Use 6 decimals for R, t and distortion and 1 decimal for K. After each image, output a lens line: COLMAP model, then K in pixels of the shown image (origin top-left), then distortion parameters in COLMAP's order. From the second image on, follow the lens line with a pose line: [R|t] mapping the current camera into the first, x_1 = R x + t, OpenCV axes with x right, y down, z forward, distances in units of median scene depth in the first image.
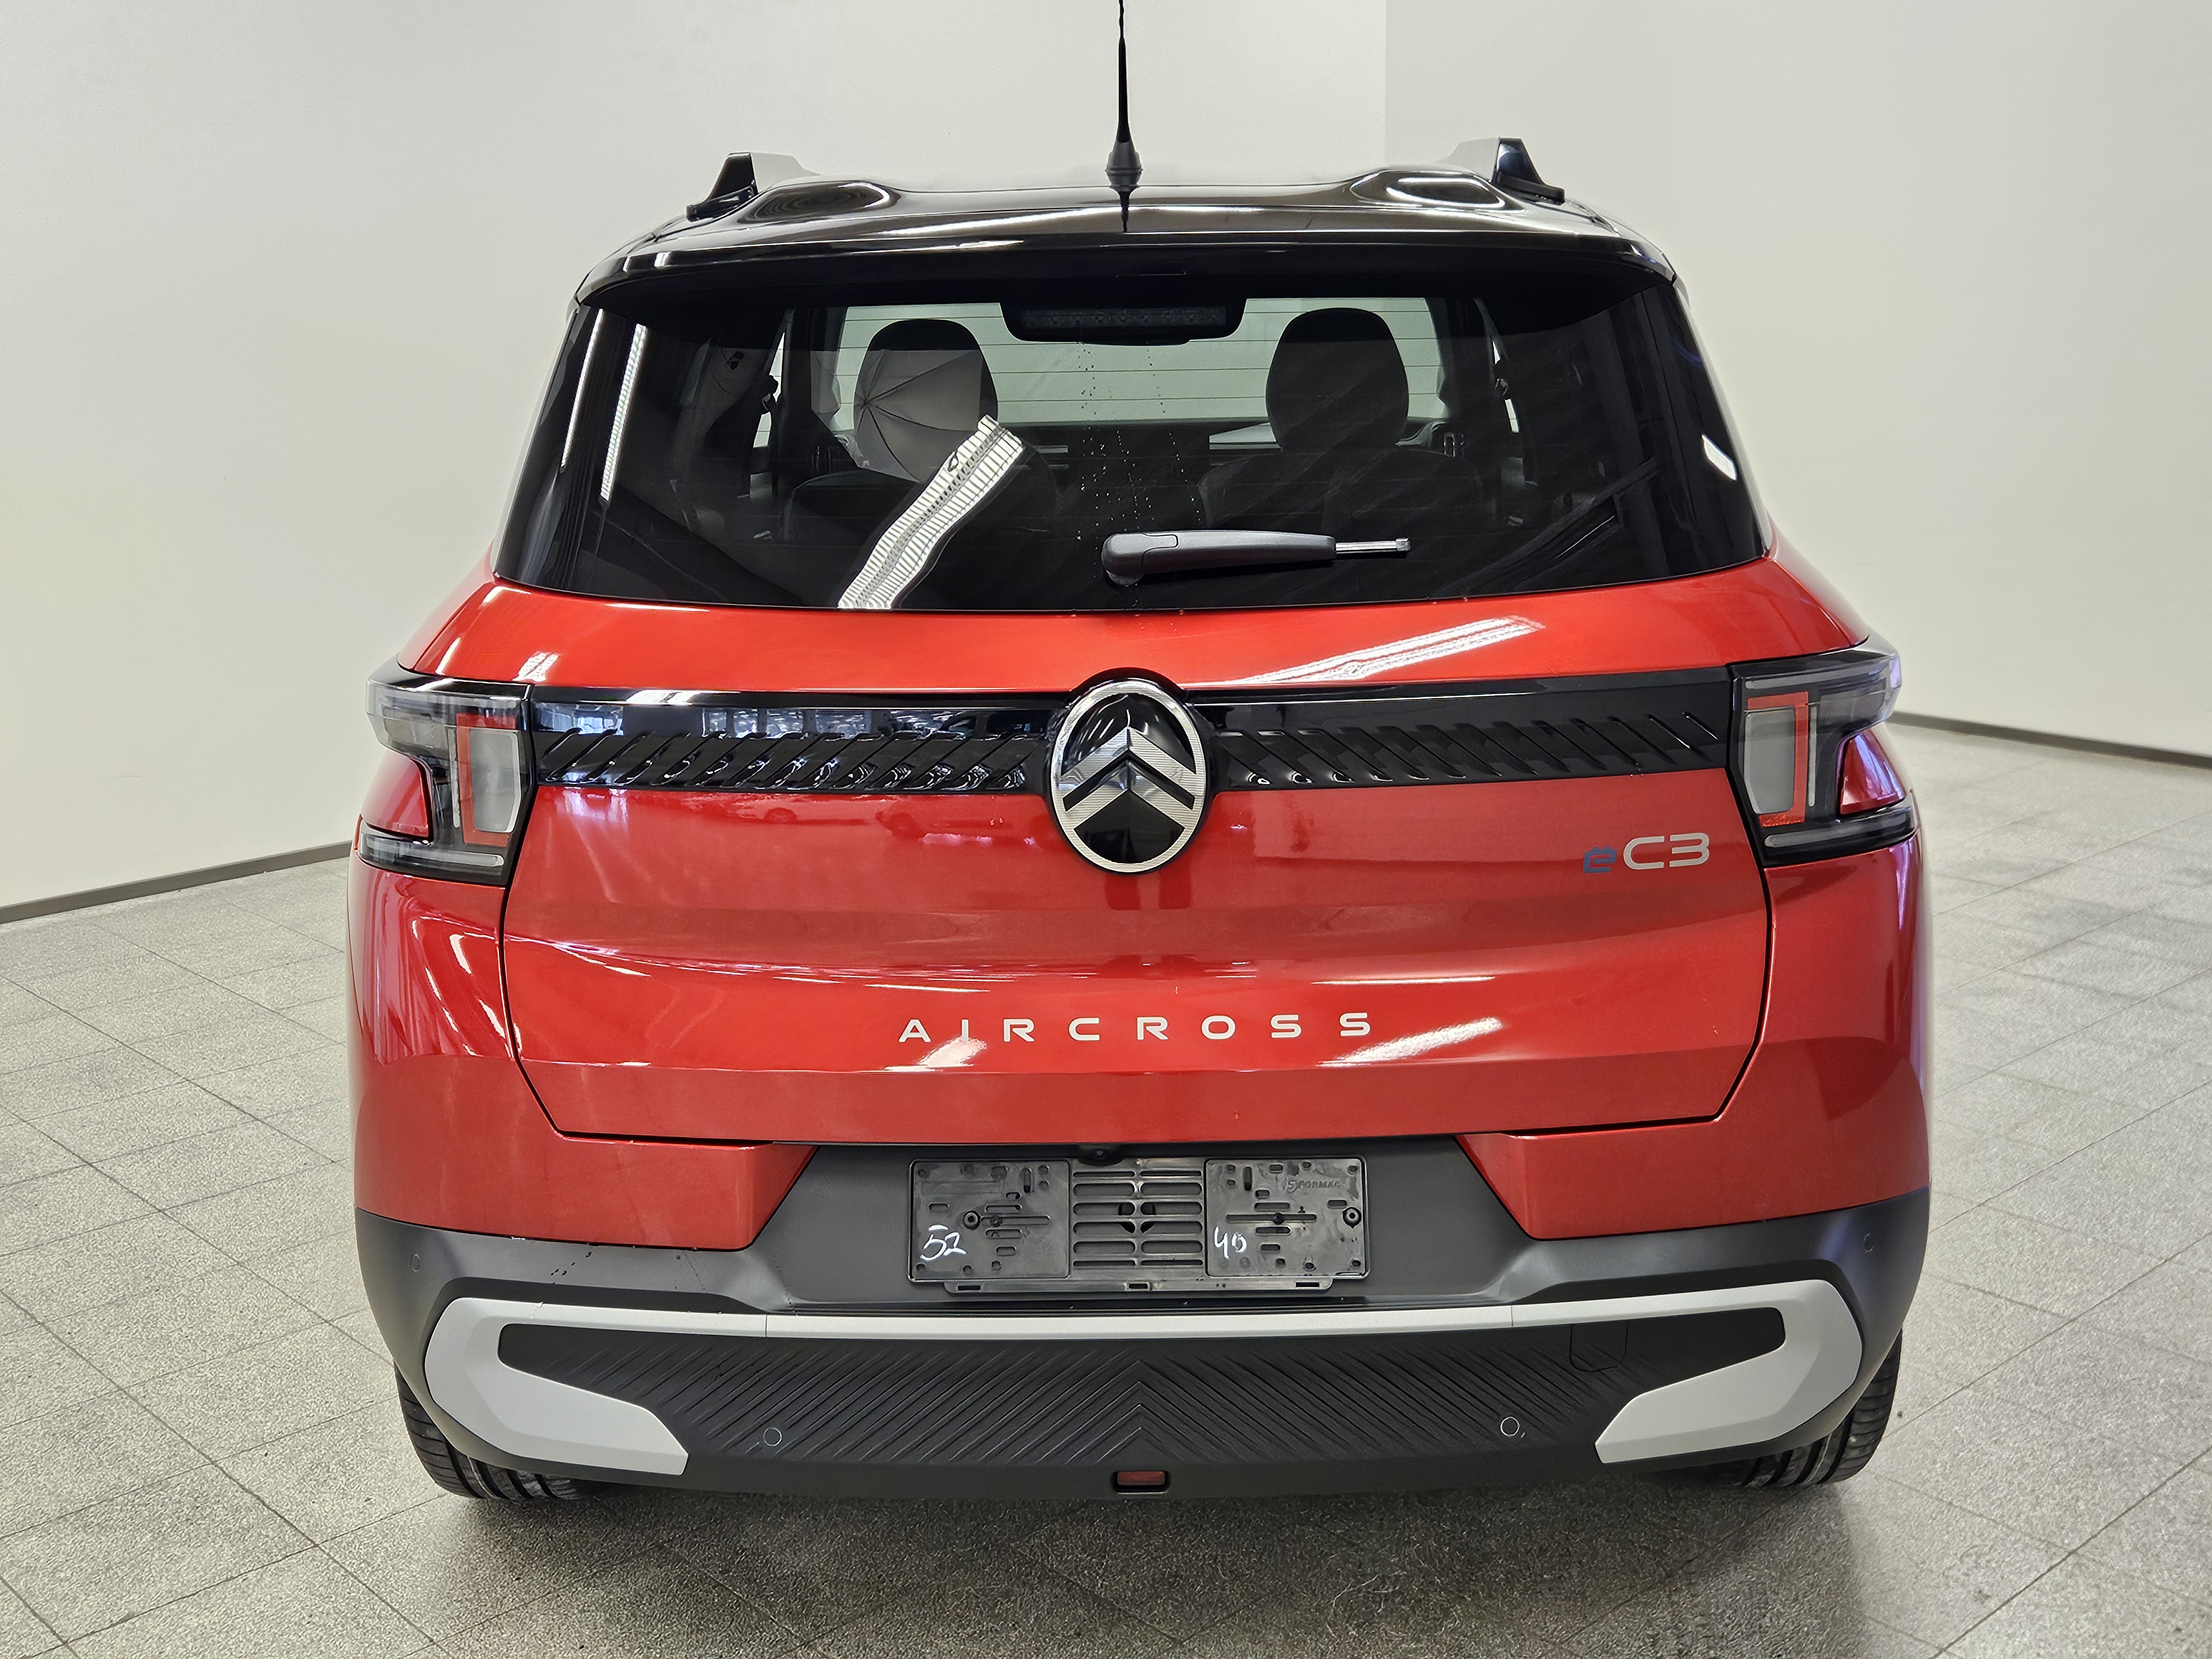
lens RADIAL K [[1468.3, 0, 1041.6], [0, 1468.3, 829.2], [0, 0, 1]] dist [0.057135, -0.038981]
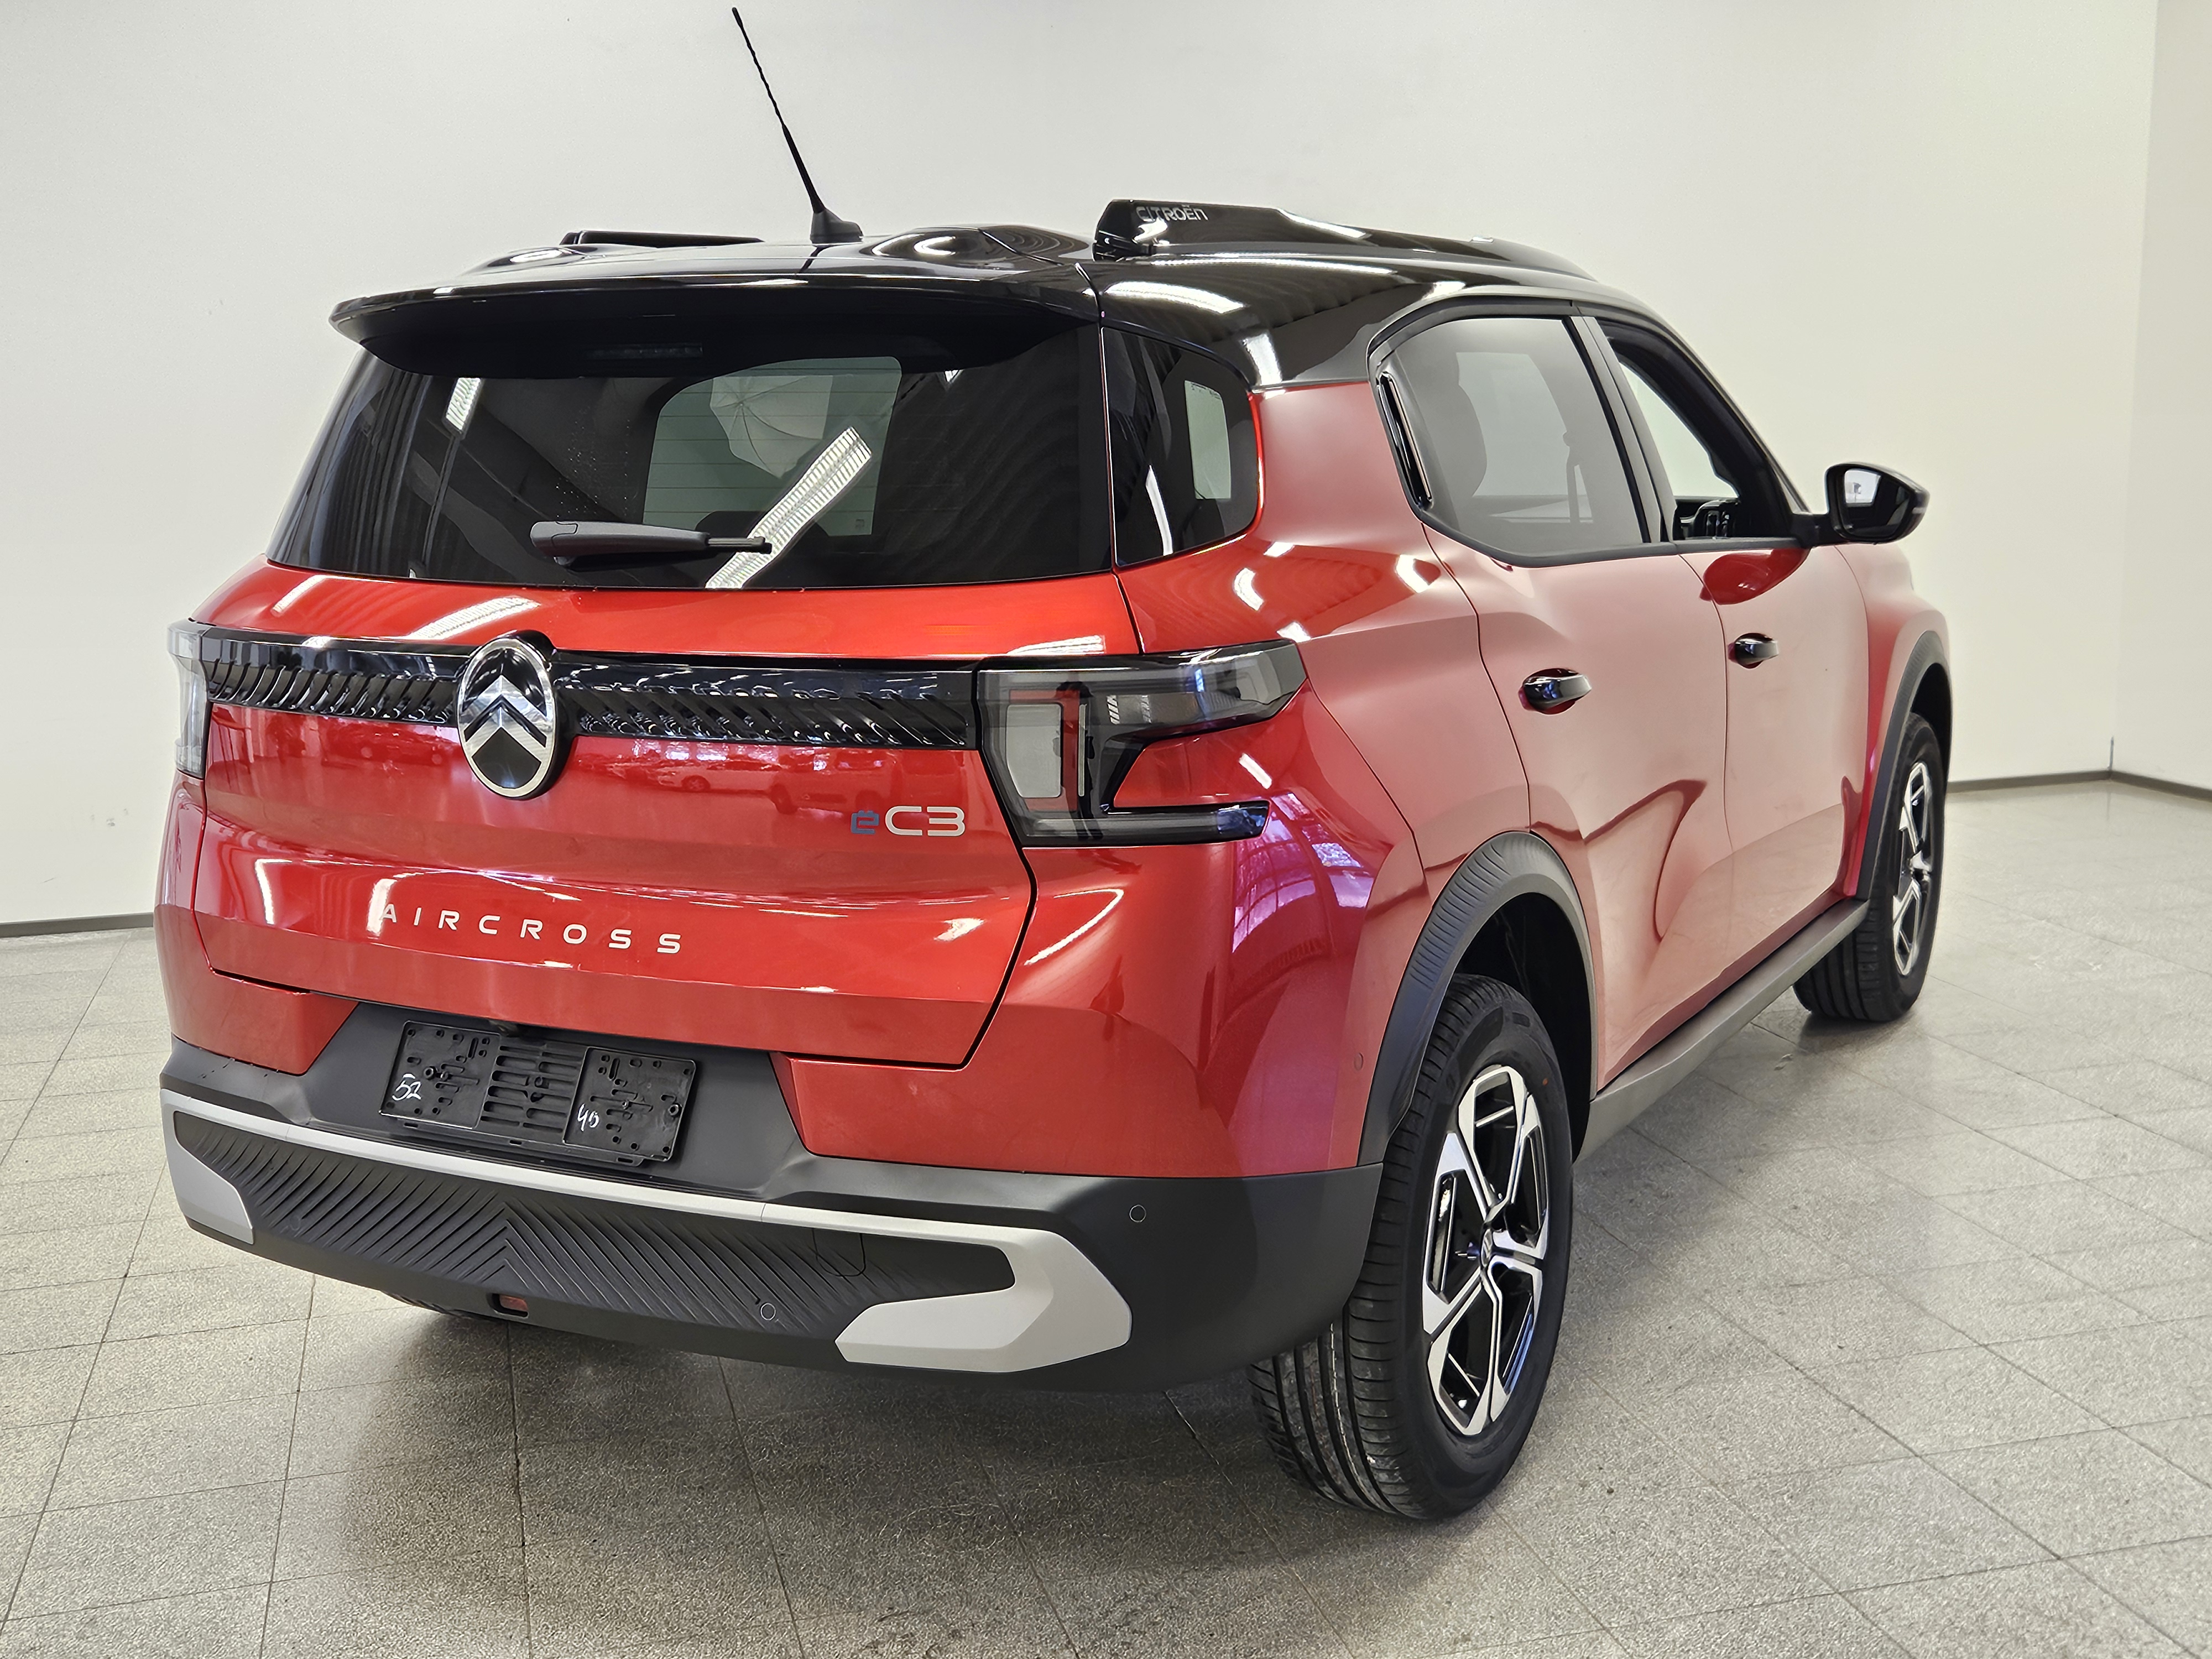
lens RADIAL K [[1468.3, 0, 1041.6], [0, 1468.3, 829.2], [0, 0, 1]] dist [0.057135, -0.038981]
pose [[0.950123, 0.096495, -0.296571, 0.774157], [-0.098108, 0.995131, 0.009478, 0.001765], [0.296041, 0.020090, 0.954964, -0.030318]]
